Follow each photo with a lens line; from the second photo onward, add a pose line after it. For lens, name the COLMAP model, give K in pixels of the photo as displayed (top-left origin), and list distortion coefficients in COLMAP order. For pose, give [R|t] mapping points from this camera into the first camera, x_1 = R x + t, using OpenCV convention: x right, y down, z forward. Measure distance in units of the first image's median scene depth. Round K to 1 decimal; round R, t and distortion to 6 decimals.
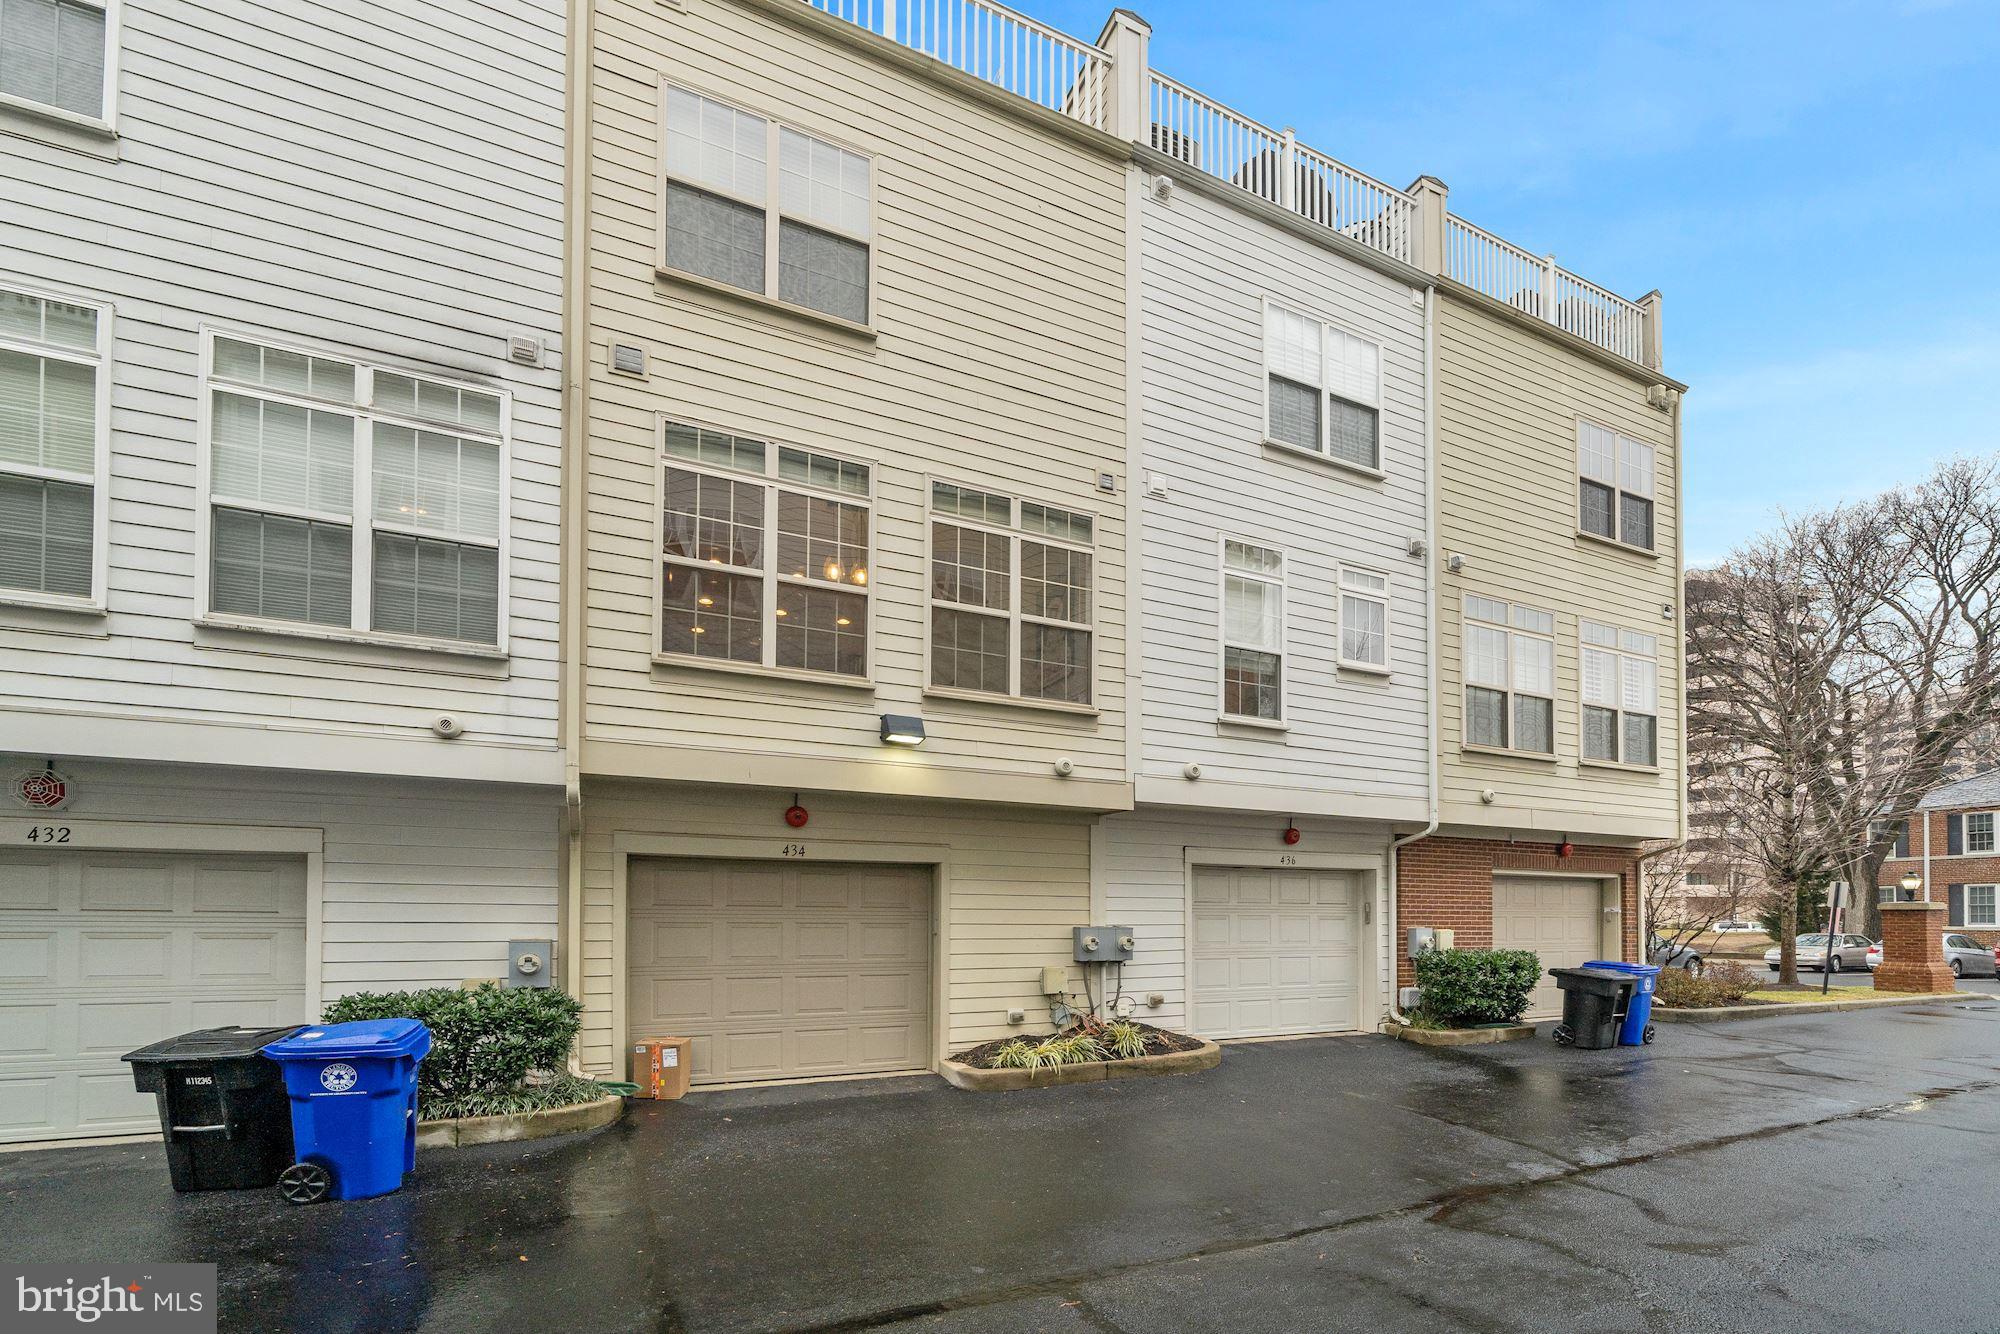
lens RADIAL K [[691.0, 0, 990.7], [0, 691.0, 666.9], [0, 0, 1]] dist [-0.001735, -0.000367]
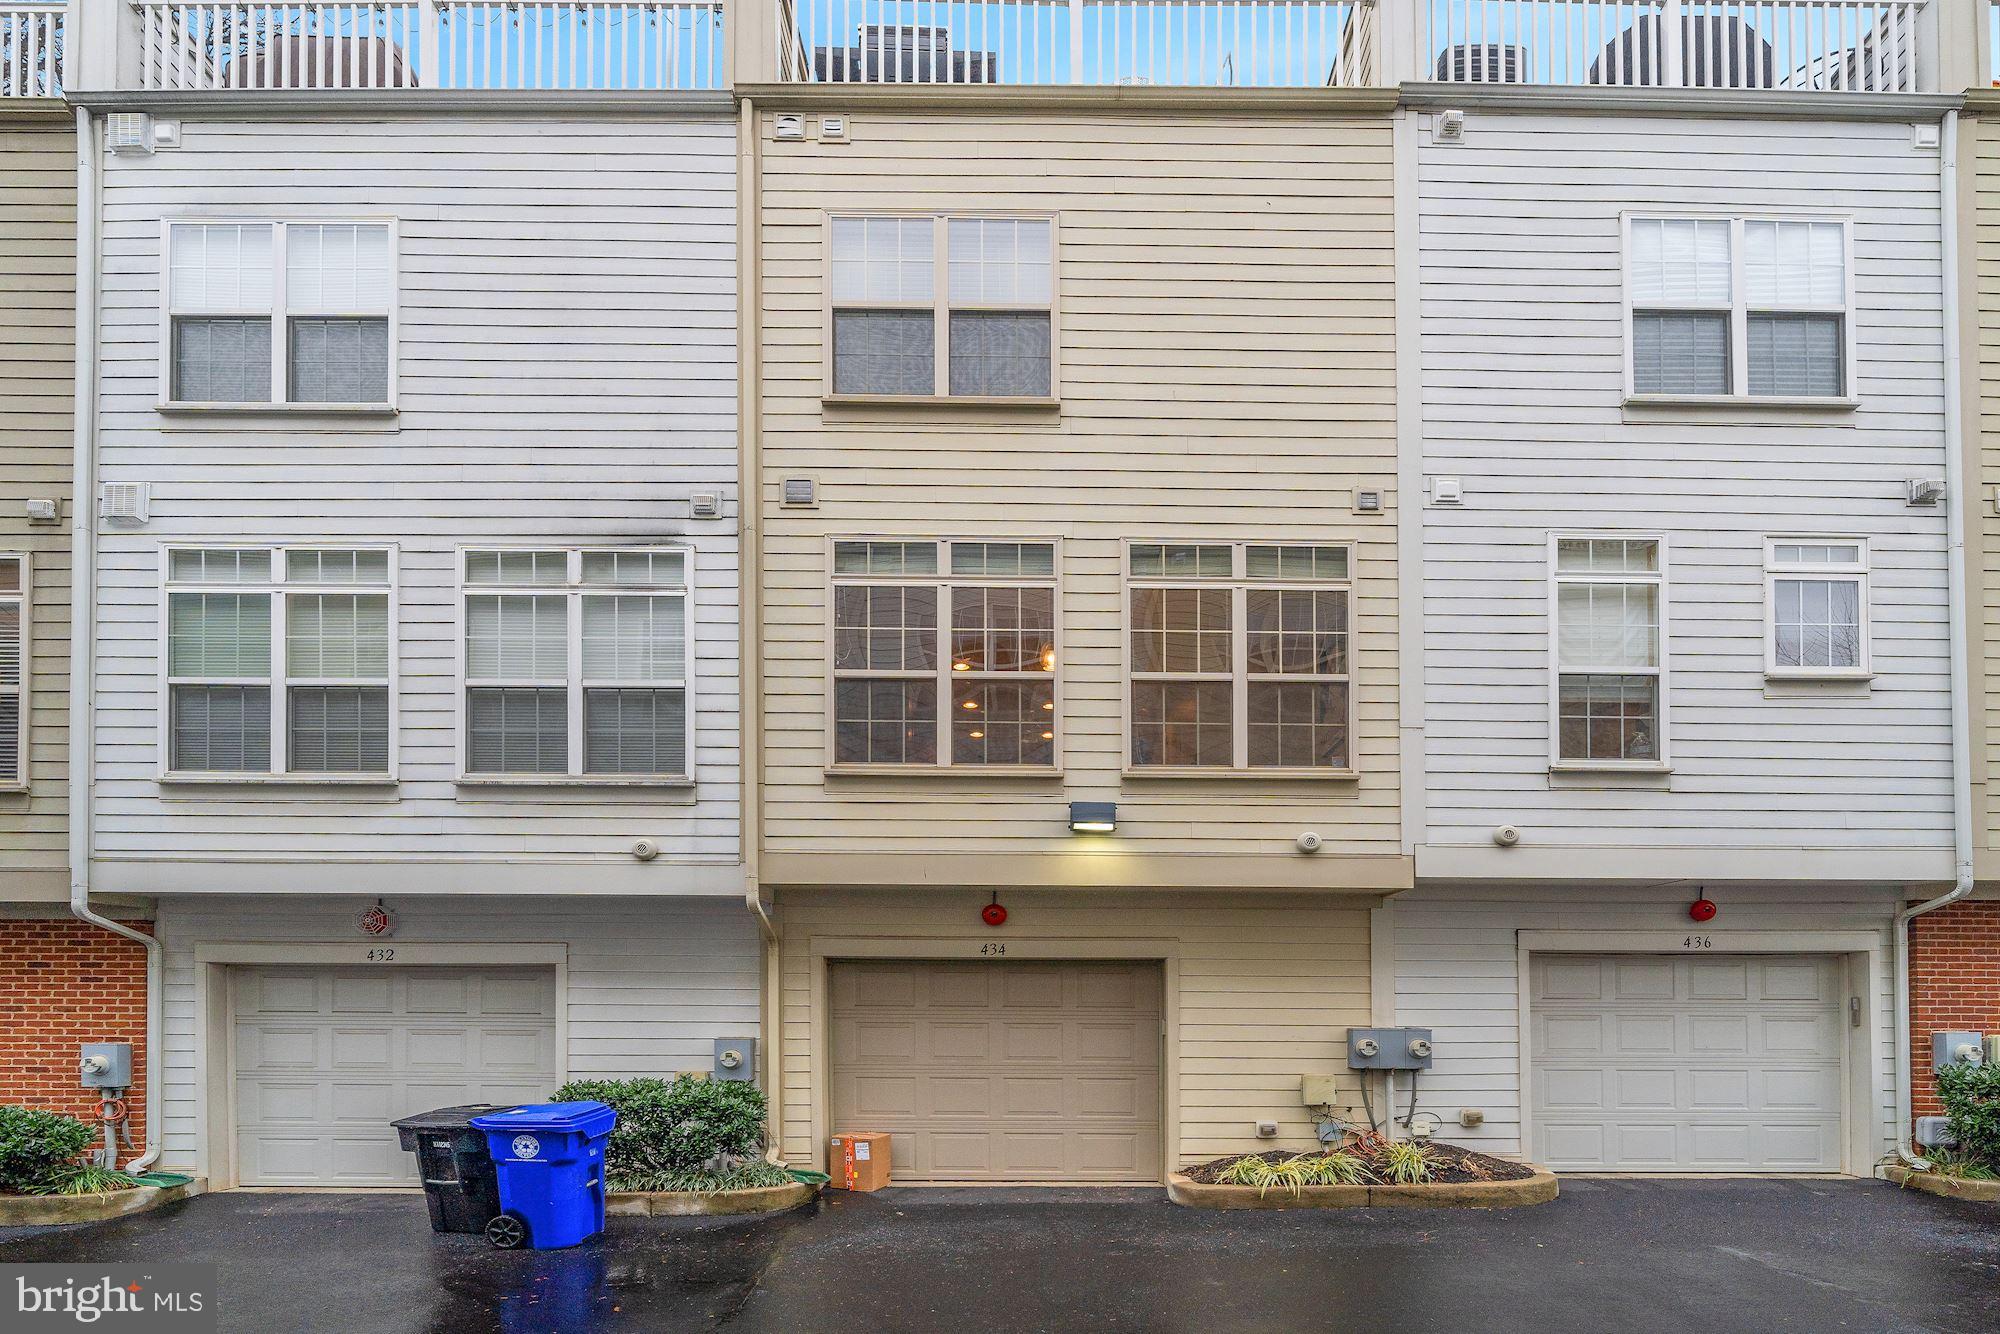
lens RADIAL K [[750.2, 0, 1065.4], [0, 750.2, 757.5], [0, 0, 1]] dist [-0.000592, 0.000005]
pose [[0.942344, -0.116519, -0.313705, 0.169712], [0.118625, 0.992861, -0.012438, 0.020198], [0.312915, -0.025493, 0.949439, 0.028769]]
